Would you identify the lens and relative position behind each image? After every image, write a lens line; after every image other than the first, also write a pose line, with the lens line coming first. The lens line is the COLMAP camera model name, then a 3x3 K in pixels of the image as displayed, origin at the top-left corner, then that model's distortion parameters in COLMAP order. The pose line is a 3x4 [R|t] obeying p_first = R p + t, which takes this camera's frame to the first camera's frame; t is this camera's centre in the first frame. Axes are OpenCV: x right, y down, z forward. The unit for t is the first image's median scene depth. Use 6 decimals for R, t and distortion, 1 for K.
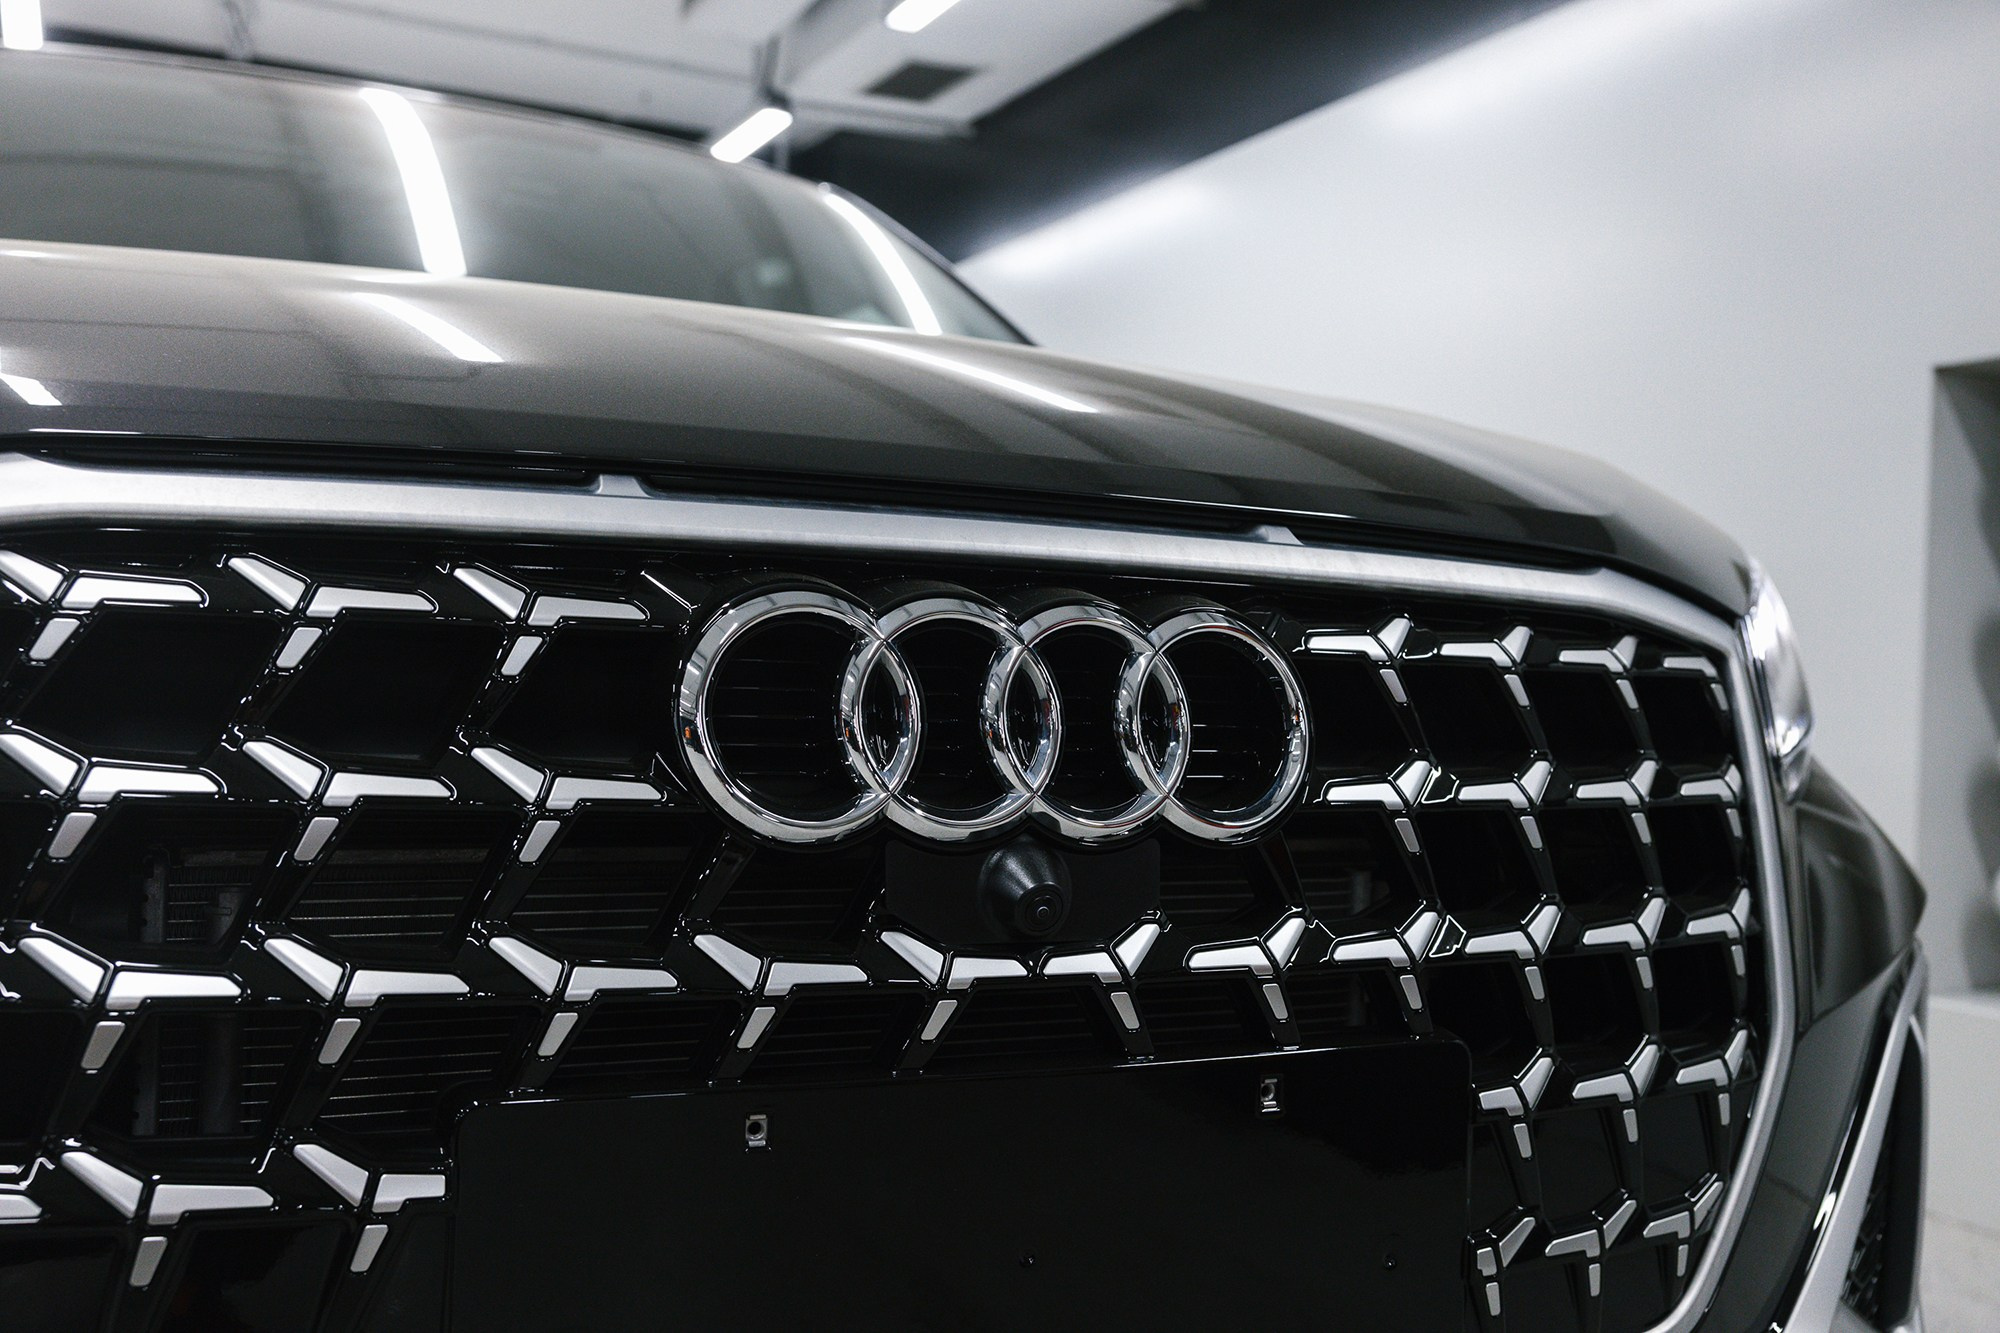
lens RADIAL K [[1963.7, 0, 1000.0], [0, 1963.7, 666.5], [0, 0, 1]] dist [-0.008168, 0.005575]
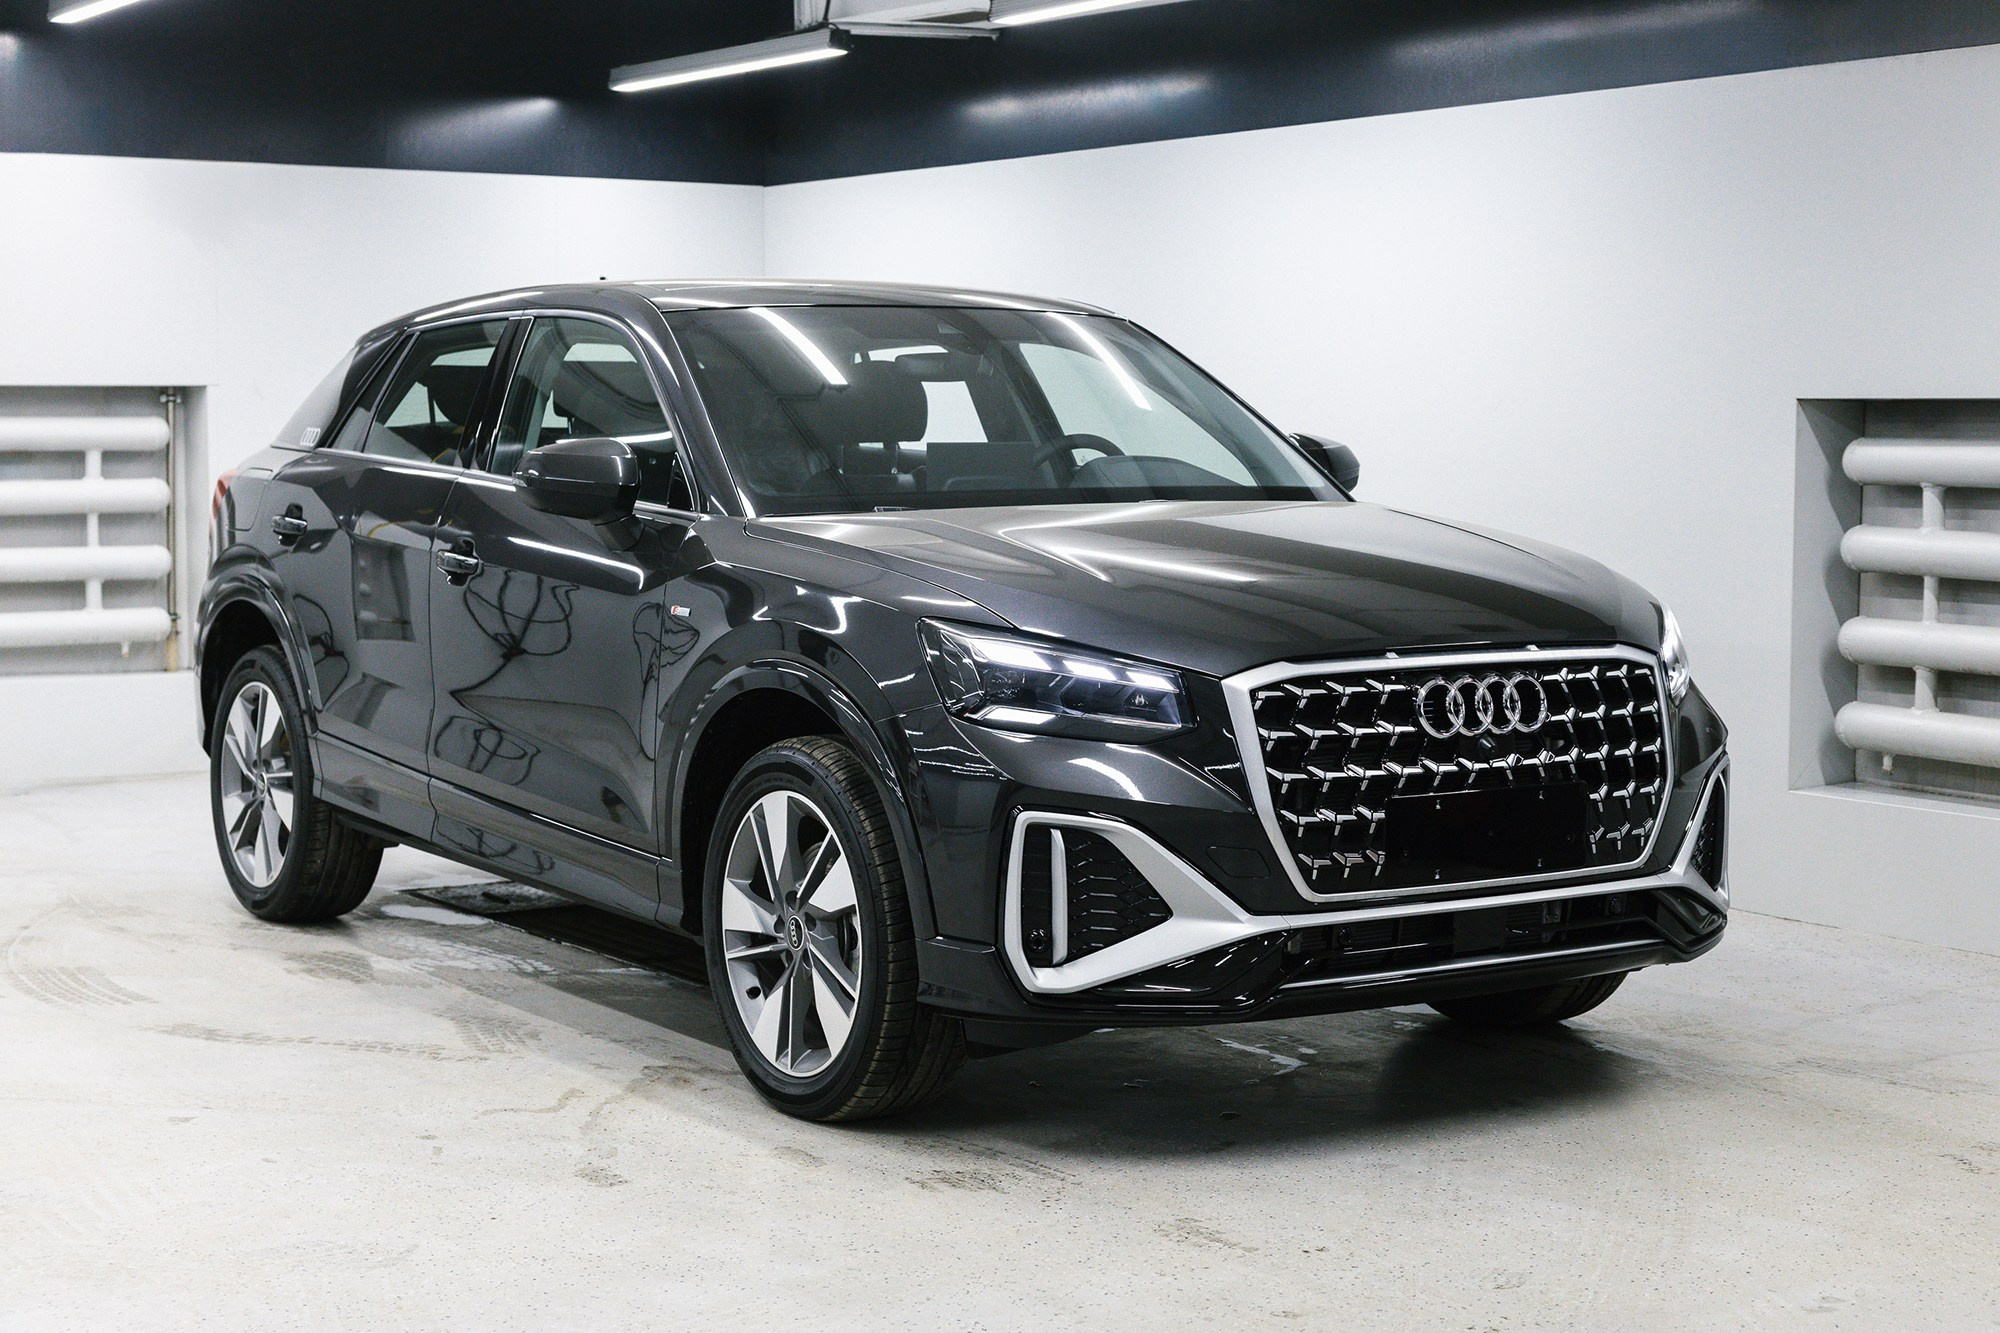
lens RADIAL K [[3058.7, 0, 1000.0], [0, 3058.7, 666.5], [0, 0, 1]] dist [0.315225, -0.010384]
pose [[0.989638, -0.038458, 0.138336, -1.796533], [0.024705, 0.994701, 0.099795, -0.691096], [-0.141441, -0.095343, 0.985345, -4.973629]]
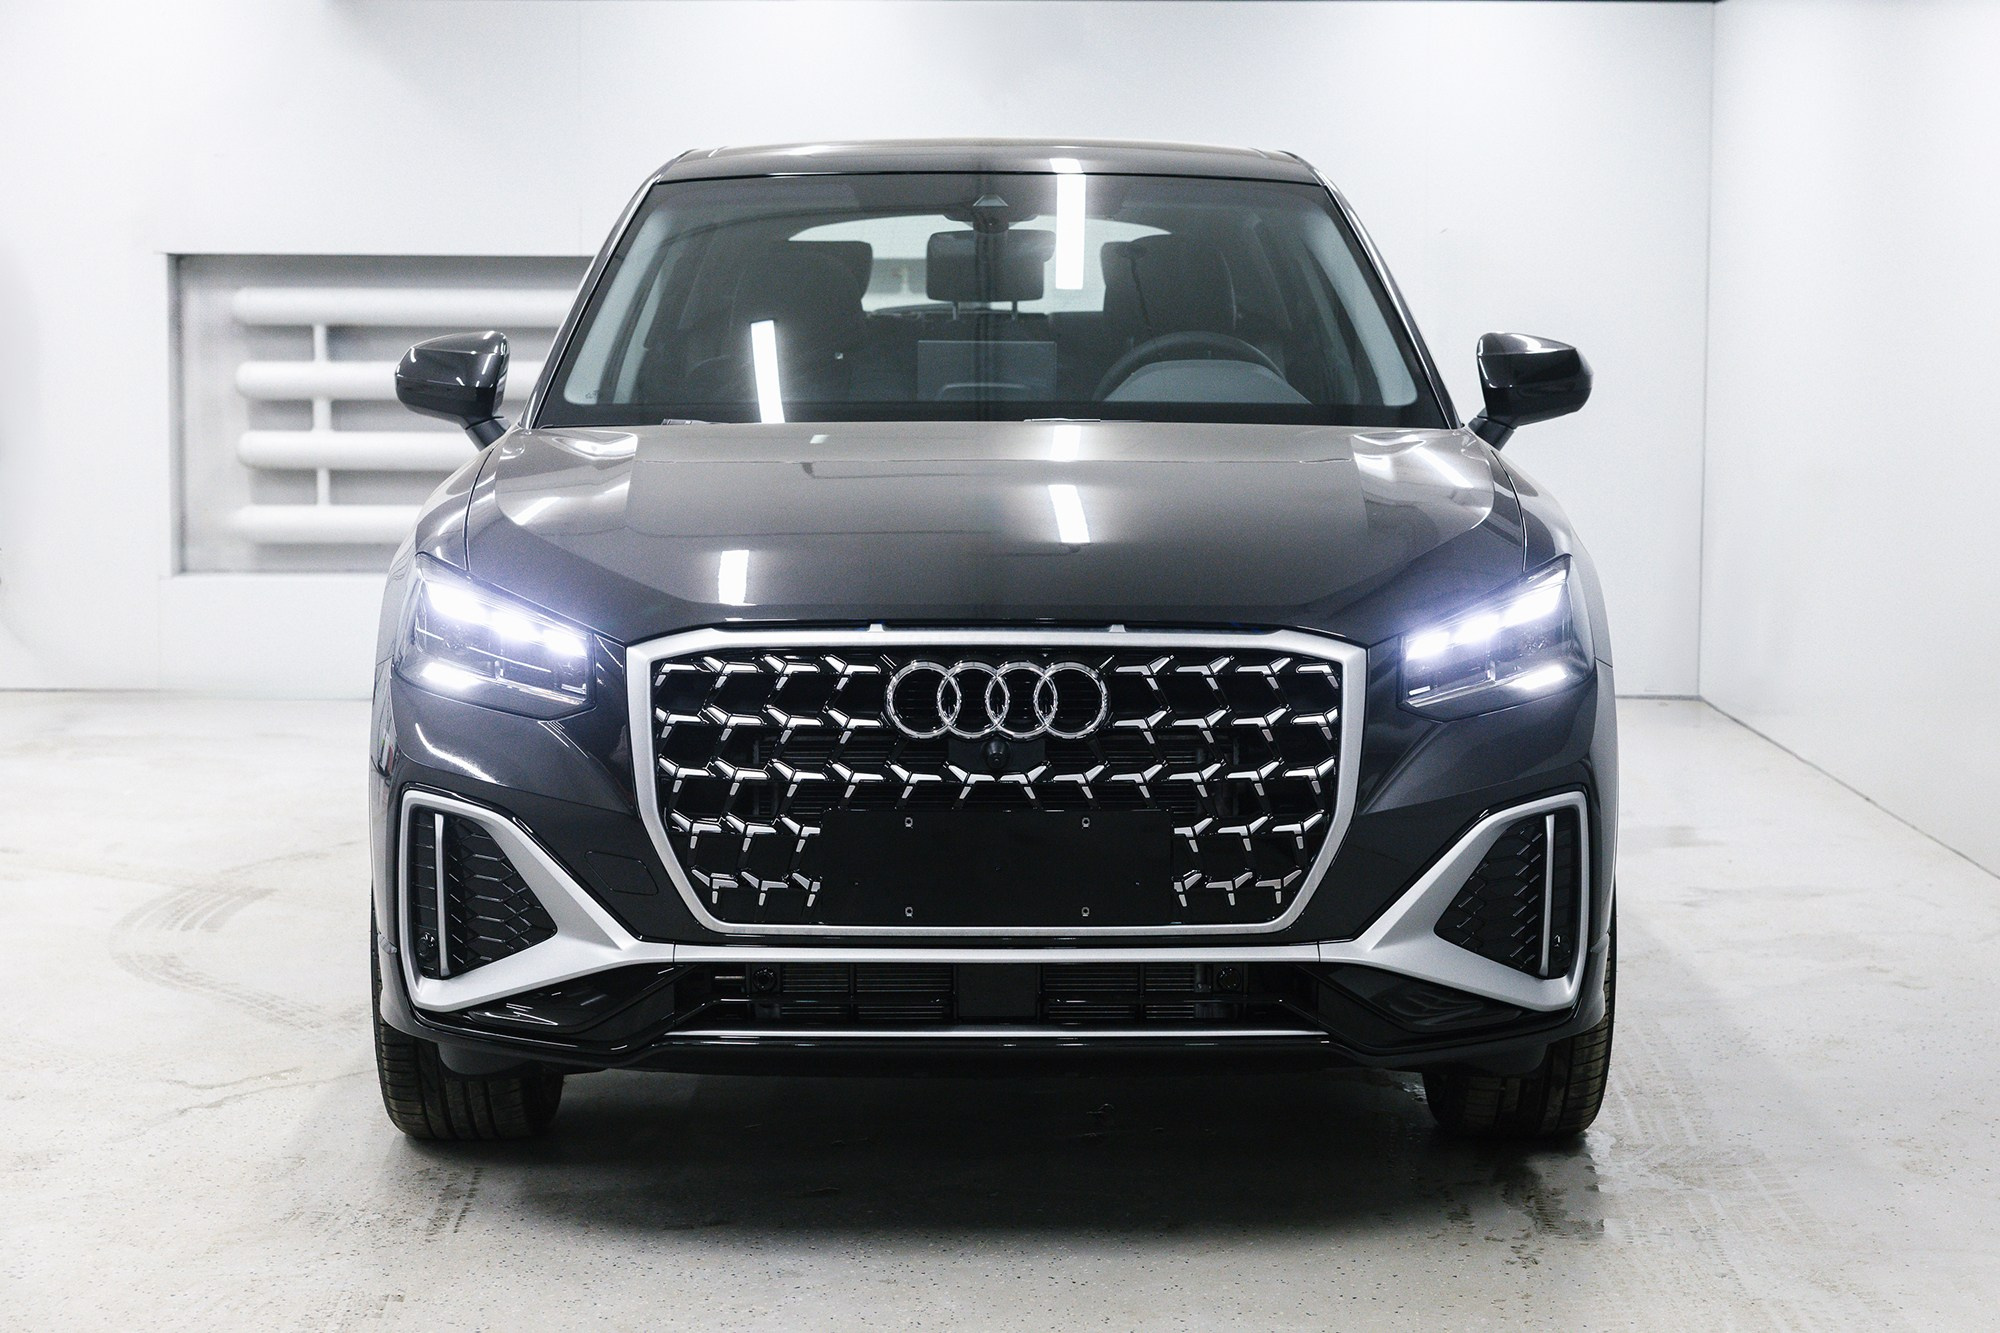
lens RADIAL K [[4096.9, 0, 1000.0], [0, 4096.9, 666.5], [0, 0, 1]] dist [-0.004893, -0.011362]
pose [[0.895382, 0.020194, -0.444840, 2.799358], [0.031628, 0.993564, 0.108764, -0.706427], [0.444173, -0.111454, 0.888981, -4.605068]]
